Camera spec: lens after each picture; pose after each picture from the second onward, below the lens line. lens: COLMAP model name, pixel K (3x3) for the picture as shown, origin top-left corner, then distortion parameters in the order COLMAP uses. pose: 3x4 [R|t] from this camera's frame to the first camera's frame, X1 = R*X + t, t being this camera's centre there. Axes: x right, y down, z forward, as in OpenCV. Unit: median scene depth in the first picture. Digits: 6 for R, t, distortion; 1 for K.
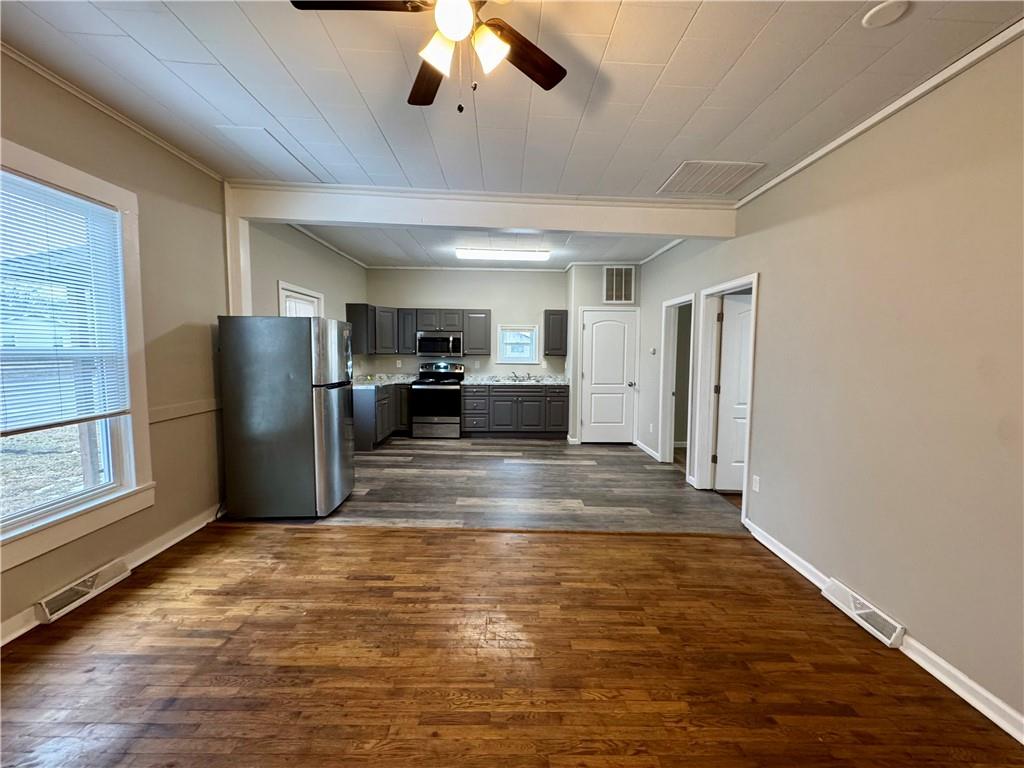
lens RADIAL K [[409.2, 0, 512.9], [0, 409.2, 383.9], [0, 0, 1]] dist [-0.003598, -0.000075]
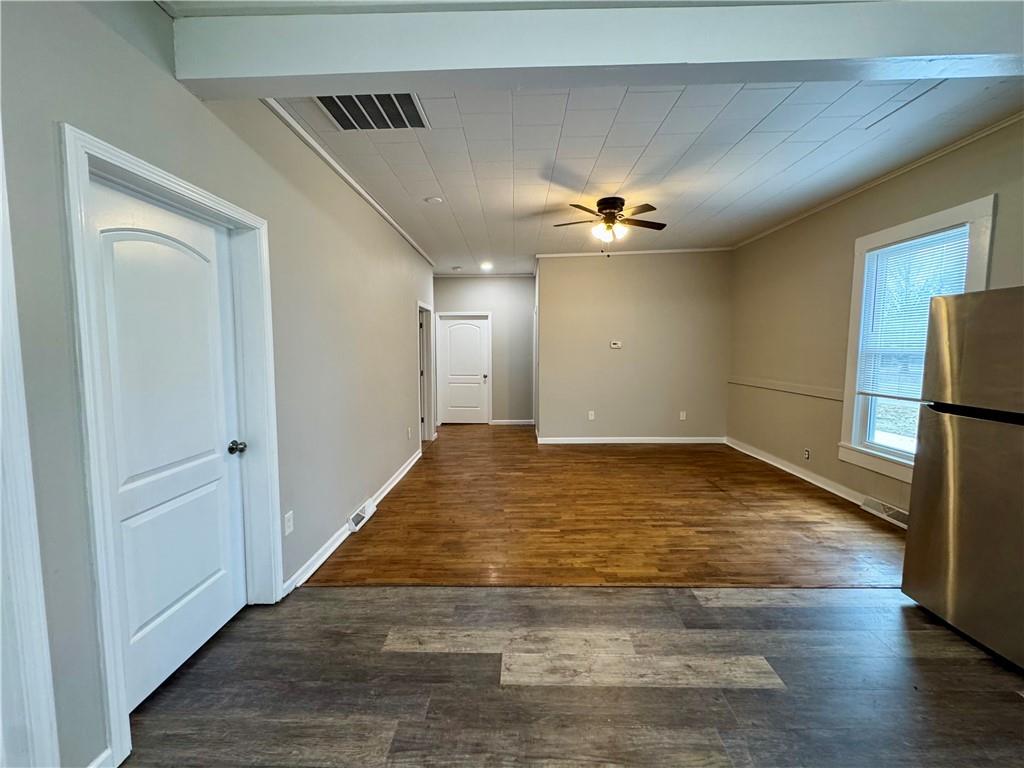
lens RADIAL K [[409.2, 0, 512.9], [0, 409.2, 383.9], [0, 0, 1]] dist [-0.003598, -0.000075]
pose [[-0.999370, -0.014538, 0.032388, 0.133990], [-0.008808, 0.985321, 0.170484, -0.099483], [-0.034391, 0.170092, -0.984828, 1.278523]]
